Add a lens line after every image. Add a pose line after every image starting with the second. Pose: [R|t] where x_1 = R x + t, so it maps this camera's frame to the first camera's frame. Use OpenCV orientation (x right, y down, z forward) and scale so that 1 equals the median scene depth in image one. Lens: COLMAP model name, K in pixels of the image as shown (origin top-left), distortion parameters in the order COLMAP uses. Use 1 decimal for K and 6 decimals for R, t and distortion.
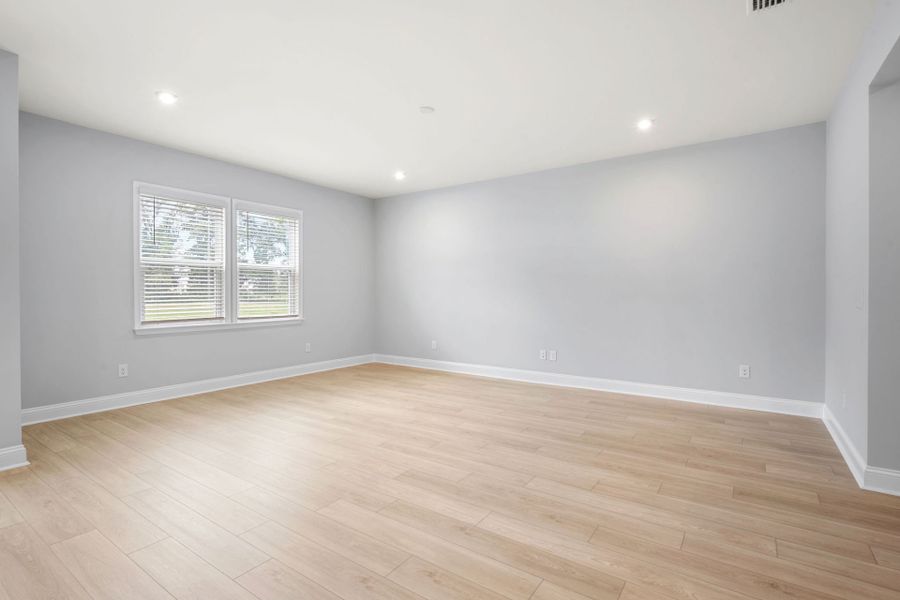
lens RADIAL K [[425.4, 0, 448.4], [0, 425.4, 292.1], [0, 0, 1]] dist [0.009567, 0.000219]
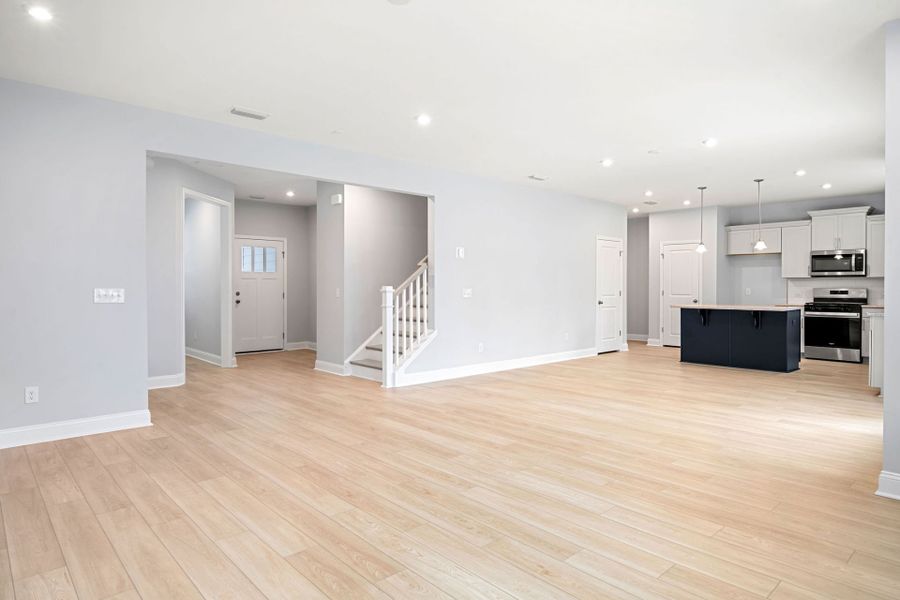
lens RADIAL K [[526.4, 0, 450.0], [0, 526.4, 300.0], [0, 0, 1]] dist [0.027495, 0.000983]
pose [[-0.975405, -0.005083, 0.220361, -0.363524], [-0.001269, 0.999847, 0.017445, -0.004709], [-0.220416, 0.016737, -0.975262, 2.149053]]
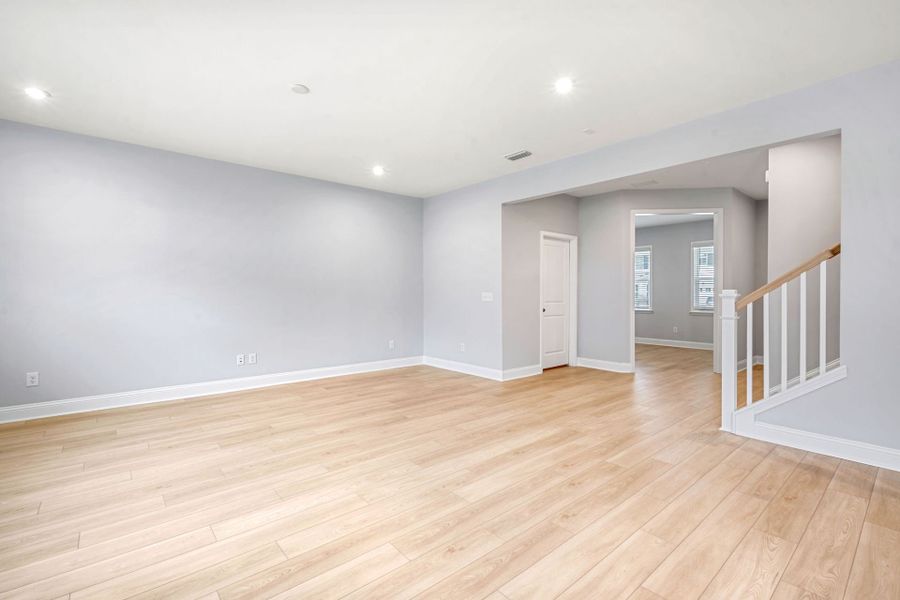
lens RADIAL K [[401.4, 0, 450.0], [0, 401.4, 300.0], [0, 0, 1]] dist [0.009064, 0.000217]
pose [[0.254708, -0.010895, 0.966957, -0.969580], [-0.007112, 0.999888, 0.013140, 0.001402], [-0.966992, -0.010224, 0.254602, 0.612141]]
